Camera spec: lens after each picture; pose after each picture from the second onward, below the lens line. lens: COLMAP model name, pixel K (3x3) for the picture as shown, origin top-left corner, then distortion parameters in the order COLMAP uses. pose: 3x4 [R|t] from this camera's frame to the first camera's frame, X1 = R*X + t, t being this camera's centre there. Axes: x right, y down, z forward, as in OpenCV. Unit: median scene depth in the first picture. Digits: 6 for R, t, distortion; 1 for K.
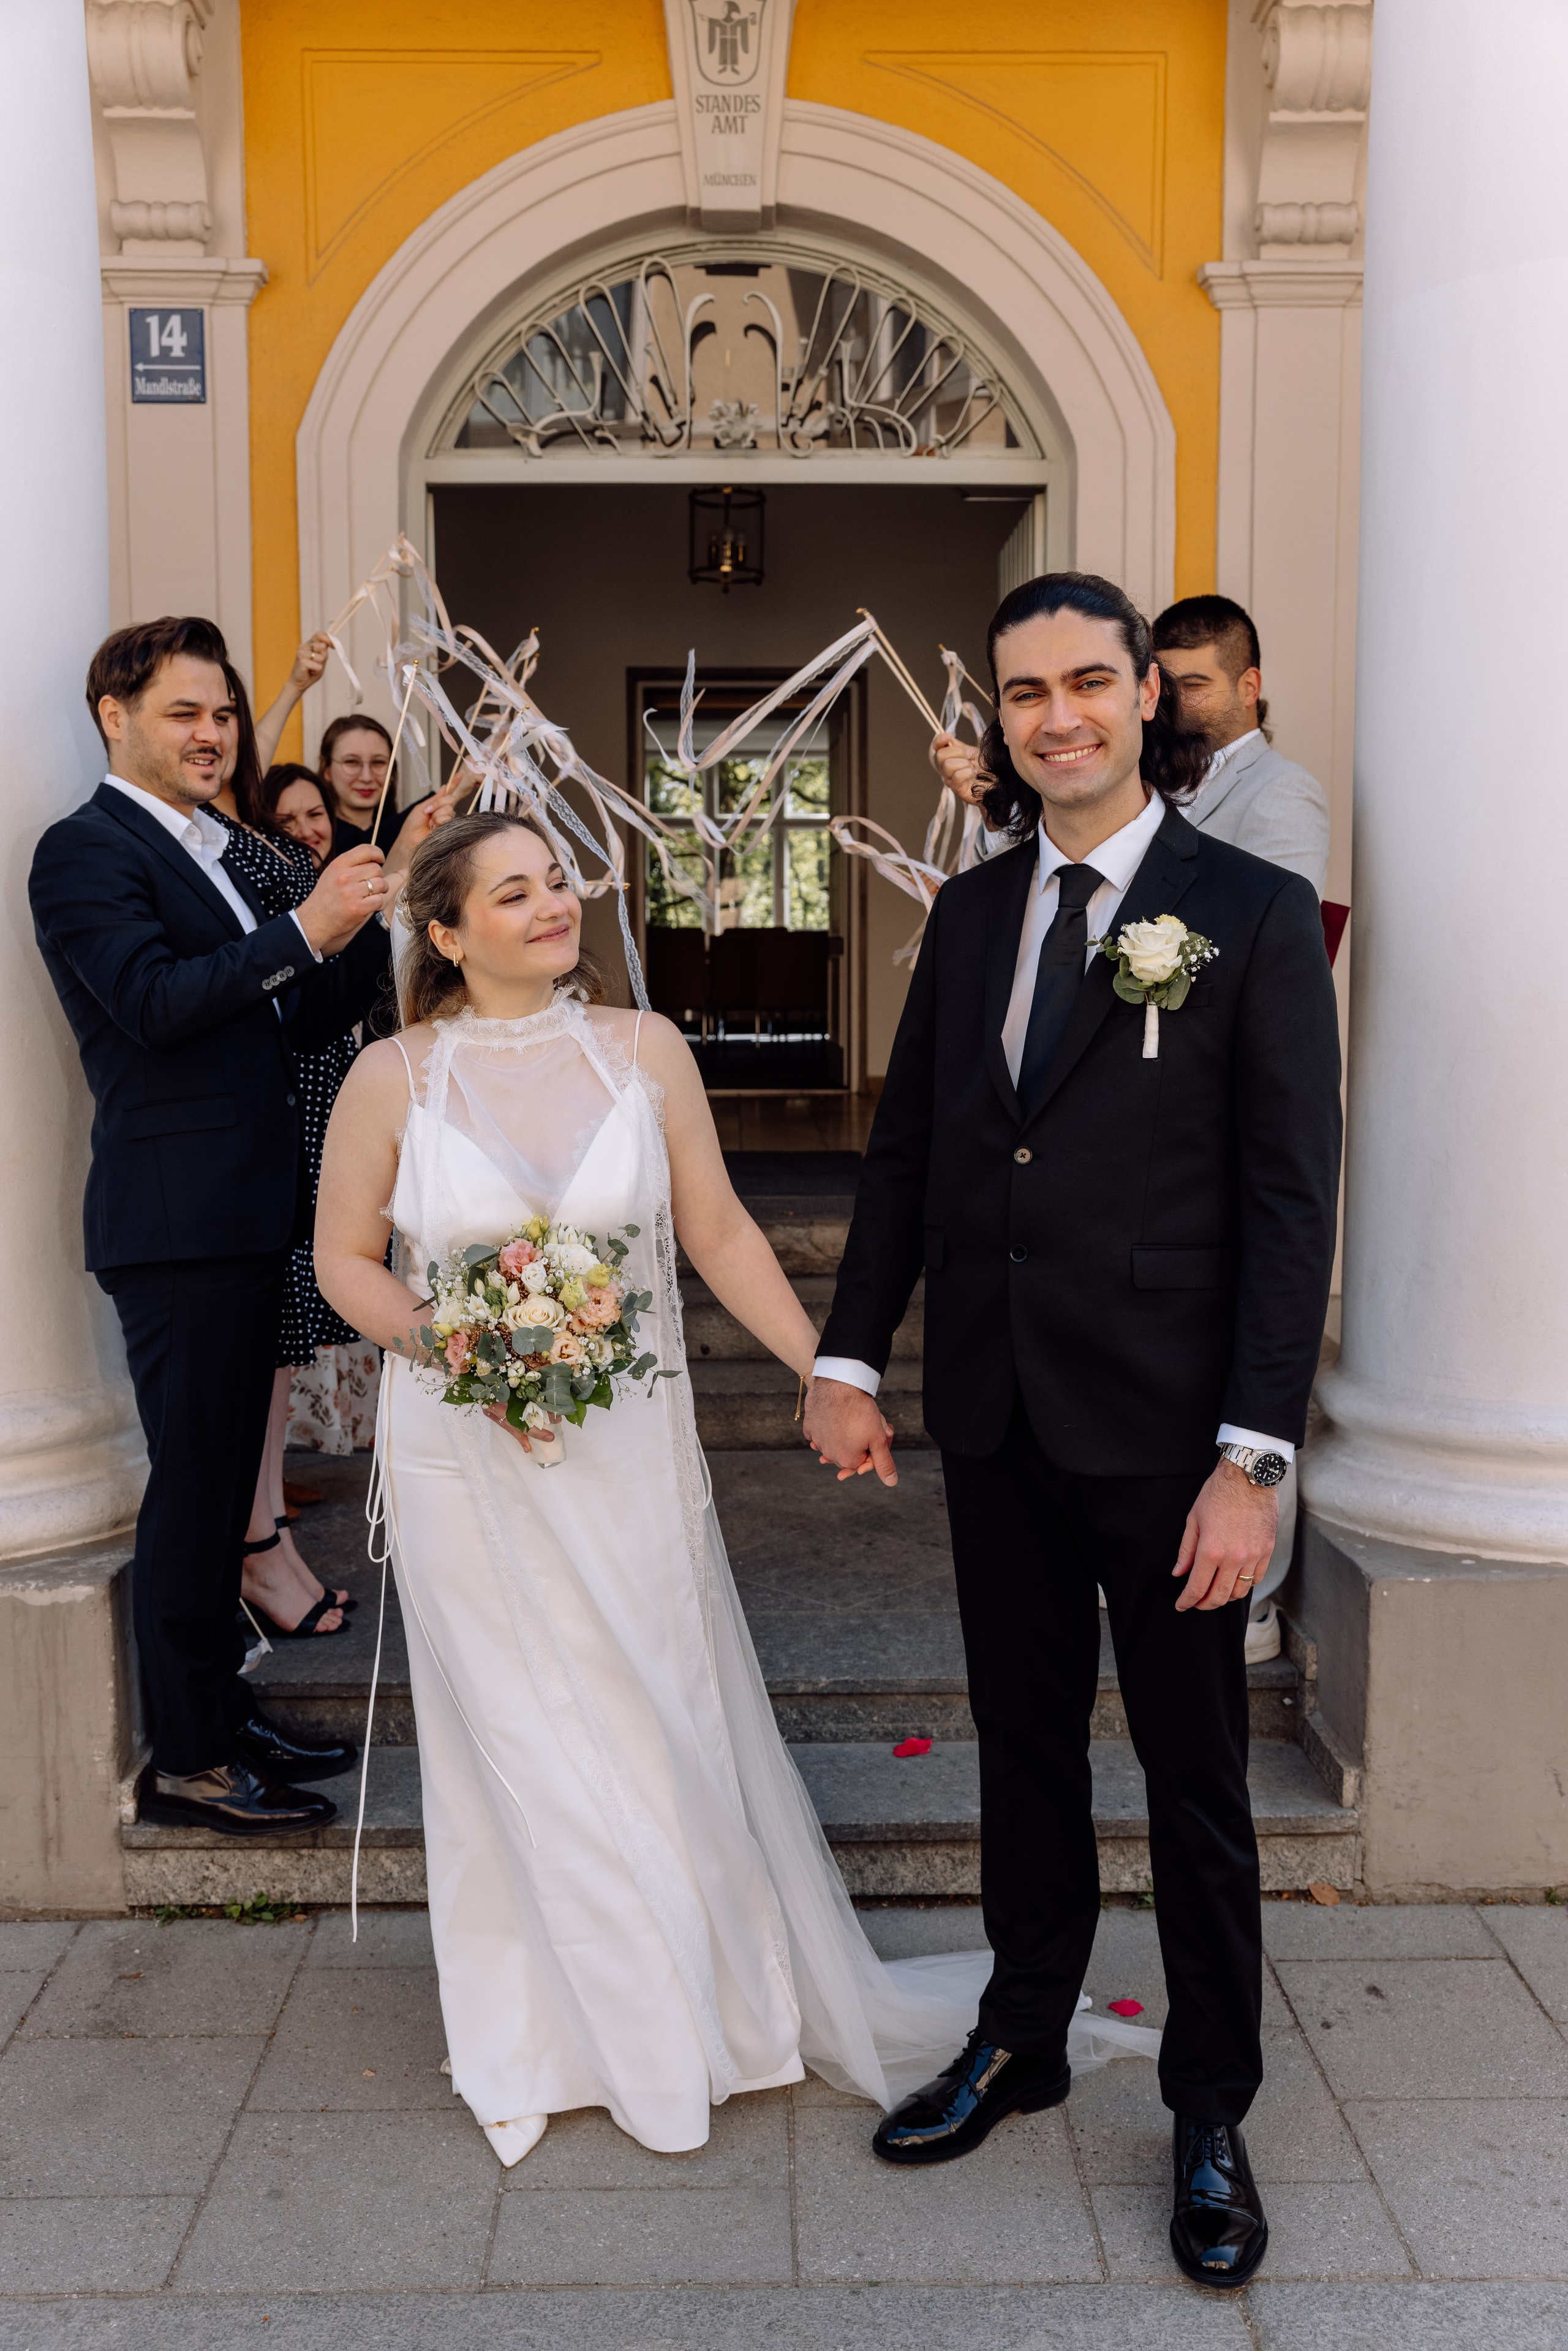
lens RADIAL K [[2076.8, 0, 784.0], [0, 2076.8, 1175.5], [0, 0, 1]] dist [-0.039485, 0.078418]
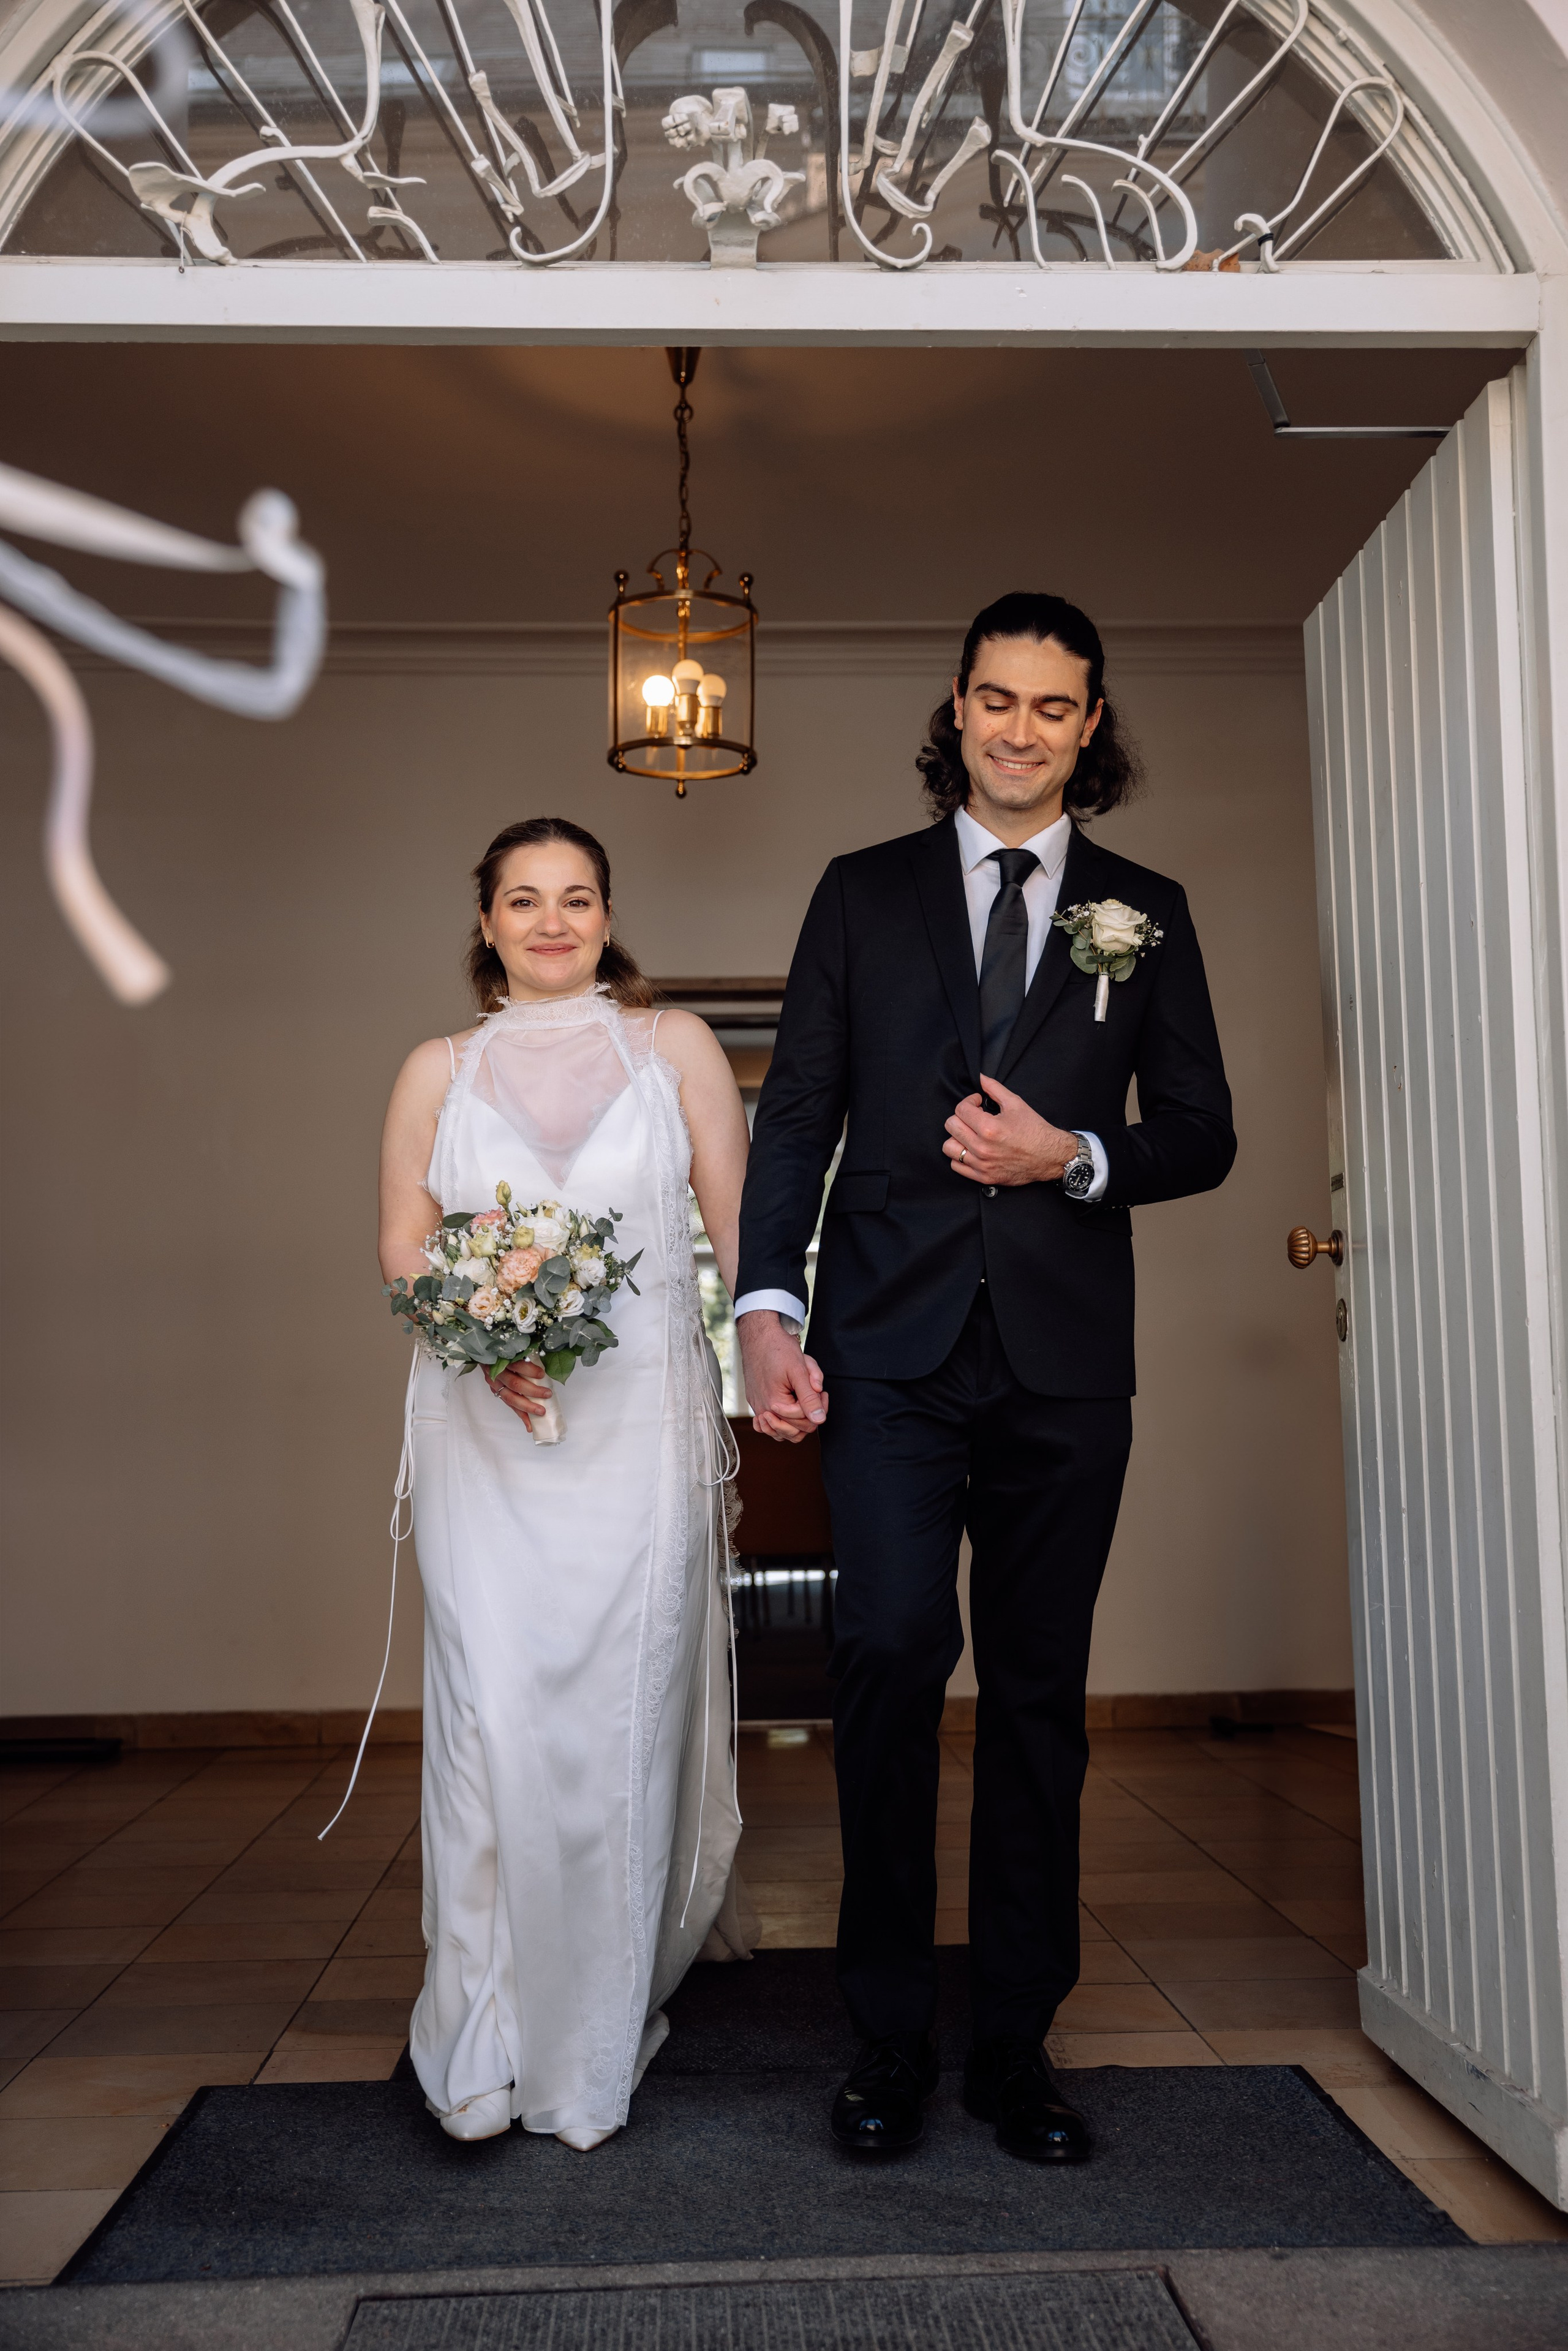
lens RADIAL K [[2638.3, 0, 784.0], [0, 2638.3, 1175.5], [0, 0, 1]] dist [-0.000954, -0.003320]
pose [[0.999709, -0.011921, 0.020965, -0.027358], [0.015862, 0.979824, -0.199230, -0.088121], [-0.018167, 0.199504, 0.979729, 0.580653]]
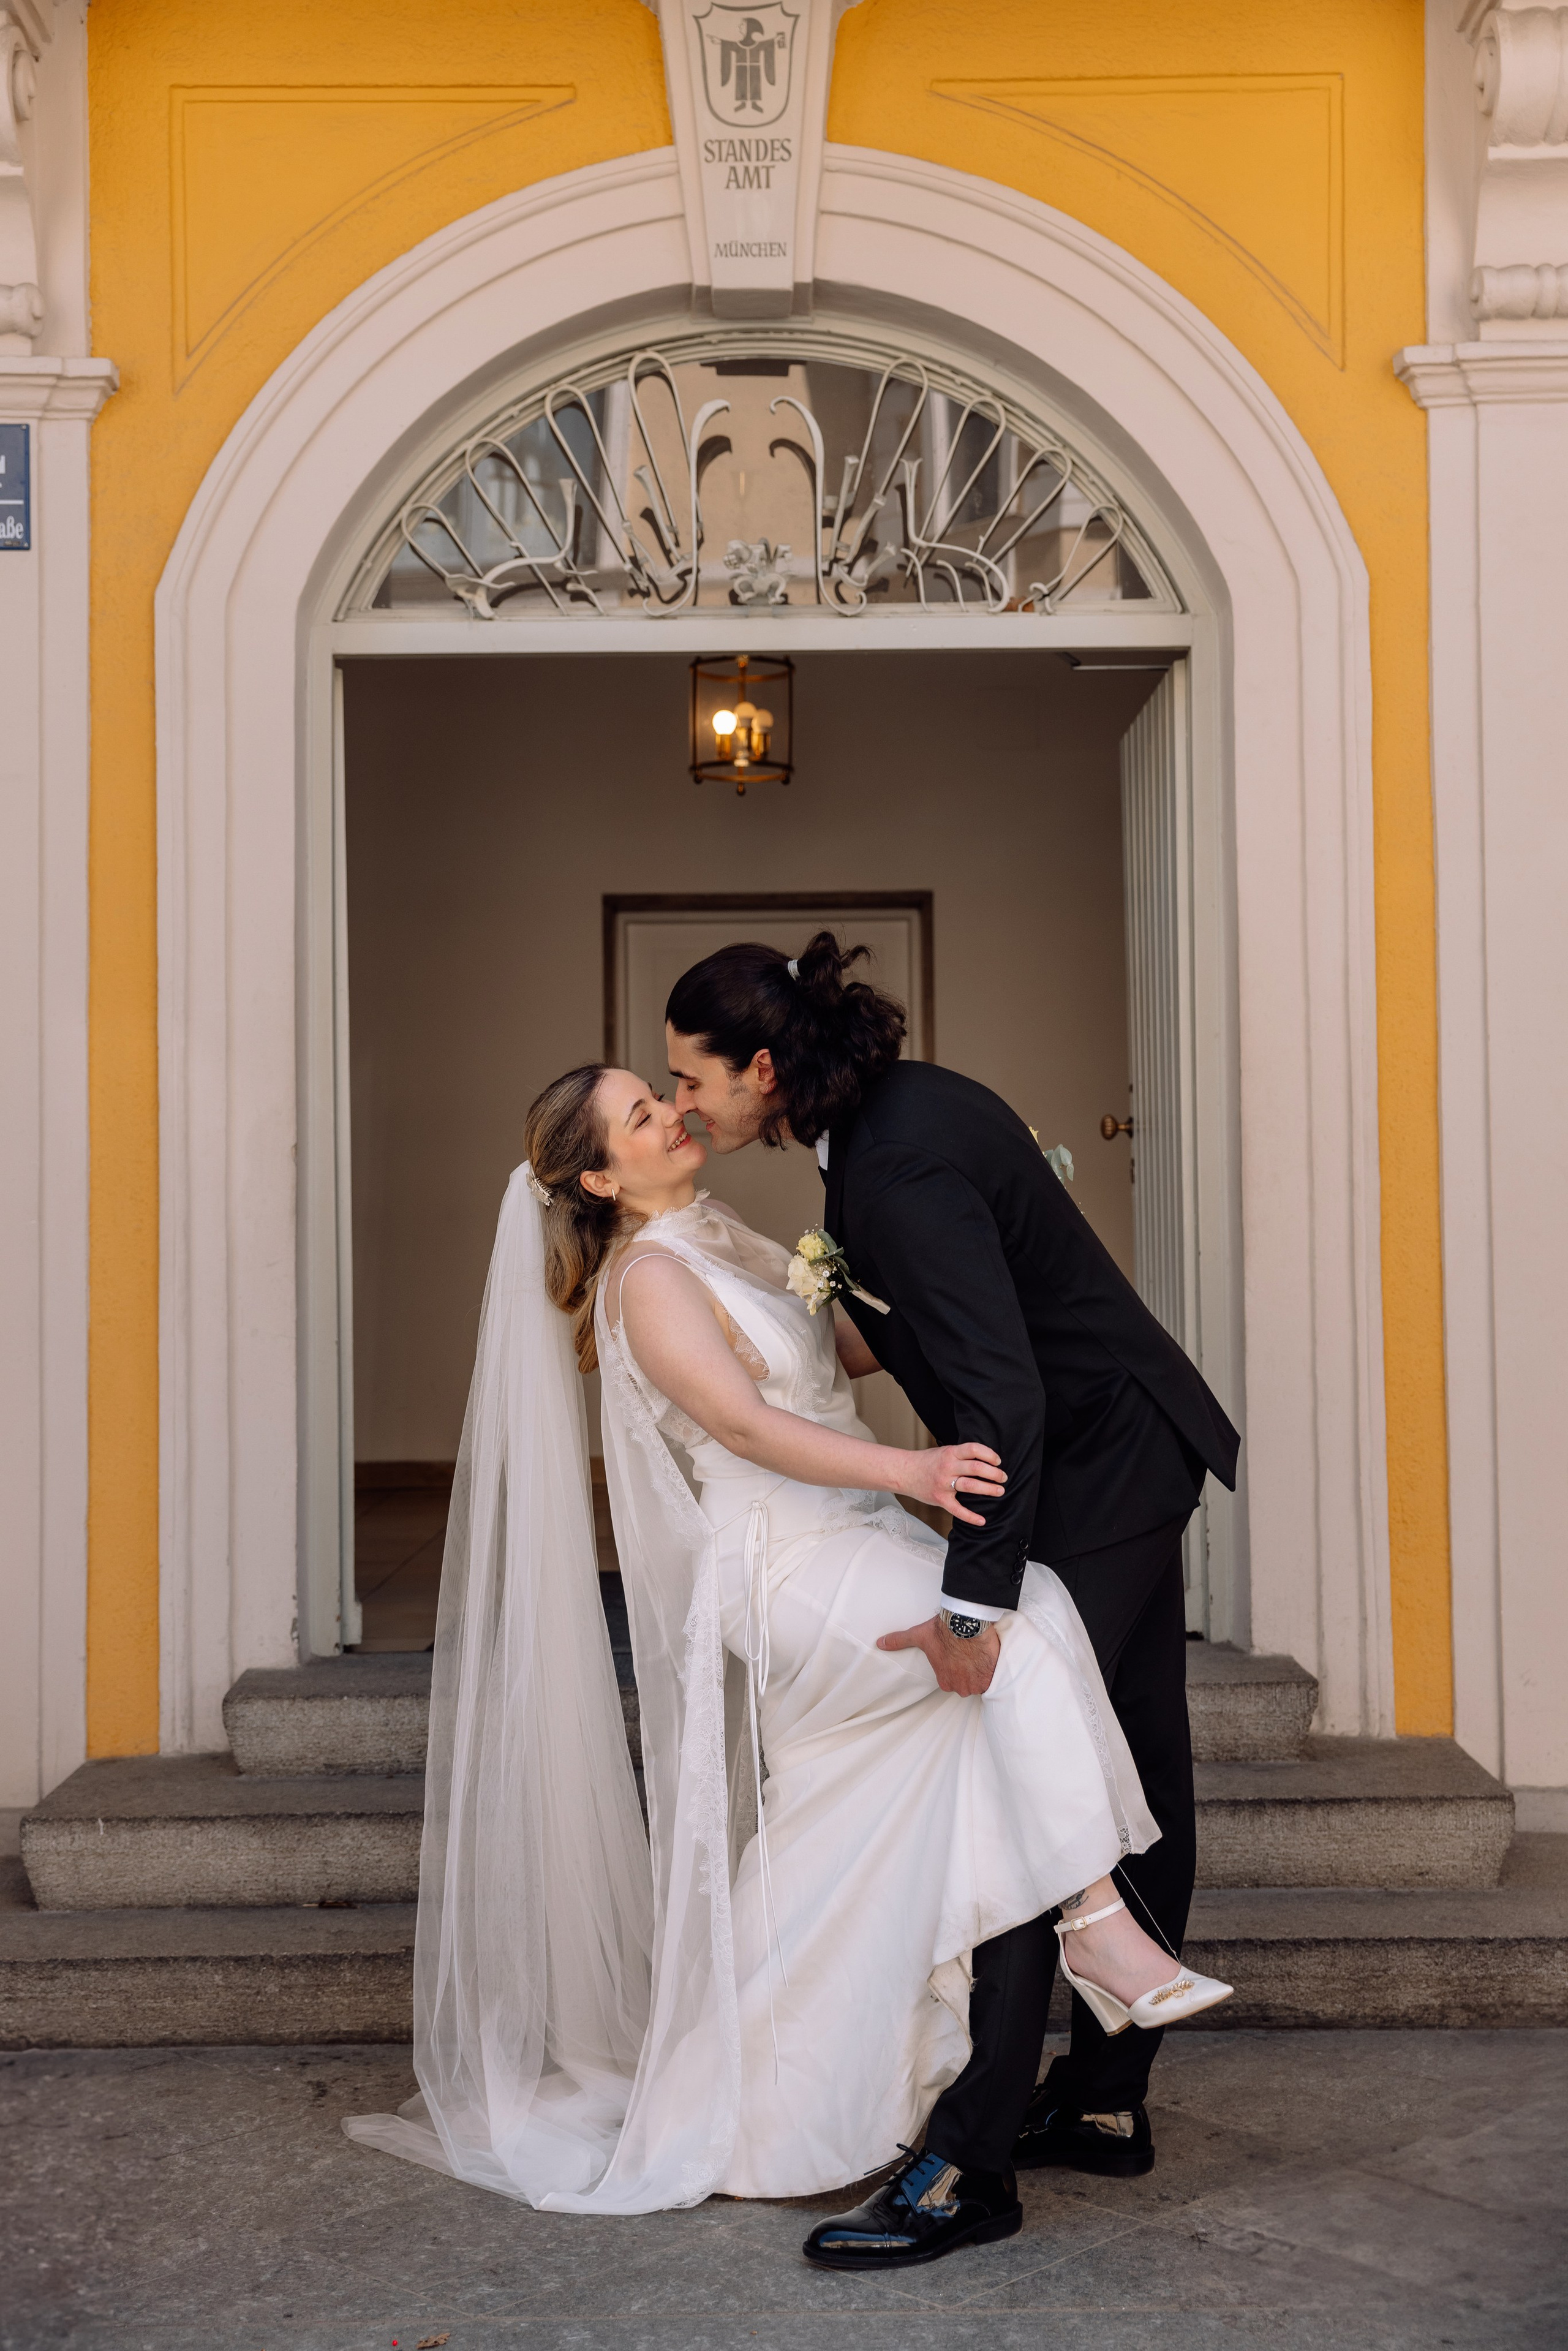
lens RADIAL K [[2868.8, 0, 781.0], [0, 2868.8, 1169.9], [0, 0, 1]] dist [0.072585, 0.008083]
pose [[0.999890, -0.009912, -0.011006, -0.007176], [0.008278, 0.990155, -0.139727, -0.013982], [0.012282, 0.139621, 0.990129, 0.027884]]
